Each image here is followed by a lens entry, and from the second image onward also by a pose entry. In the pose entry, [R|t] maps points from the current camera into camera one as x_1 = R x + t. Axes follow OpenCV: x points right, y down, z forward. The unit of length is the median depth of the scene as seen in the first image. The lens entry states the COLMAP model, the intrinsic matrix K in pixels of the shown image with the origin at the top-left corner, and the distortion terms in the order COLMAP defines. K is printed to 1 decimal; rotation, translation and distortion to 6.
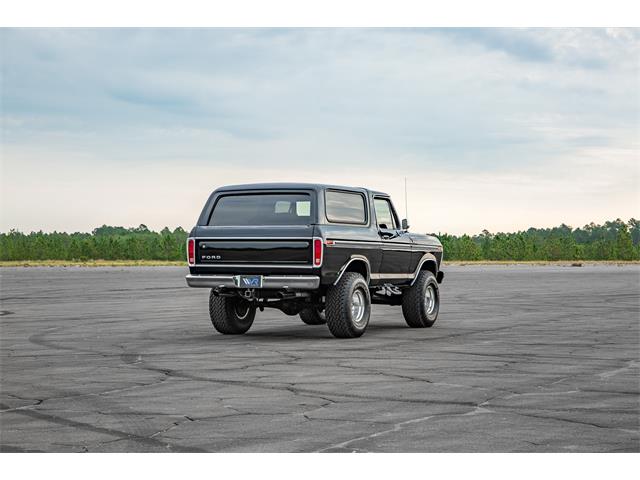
lens RADIAL K [[1187.5, 0, 320.0], [0, 1187.5, 240.0], [0, 0, 1]] dist [0.023466, 0.070777]
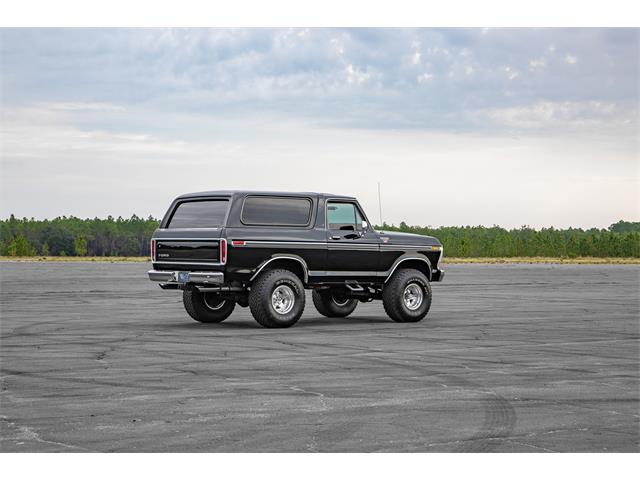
lens RADIAL K [[1187.5, 0, 320.0], [0, 1187.5, 240.0], [0, 0, 1]] dist [0.023466, 0.070777]
pose [[0.913557, -0.001011, -0.406709, 0.517397], [0.002175, 0.999995, 0.002400, -0.003029], [0.406705, -0.003077, 0.913554, -0.001001]]
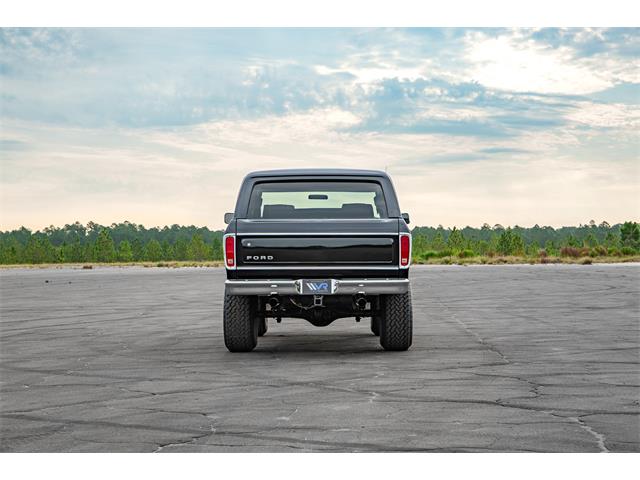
lens RADIAL K [[1187.5, 0, 320.0], [0, 1187.5, 240.0], [0, 0, 1]] dist [0.023466, 0.070777]
pose [[0.906241, -0.000771, 0.422760, -0.394897], [0.001663, 0.999997, -0.001741, 0.003796], [-0.422757, 0.002281, 0.906240, 0.243262]]
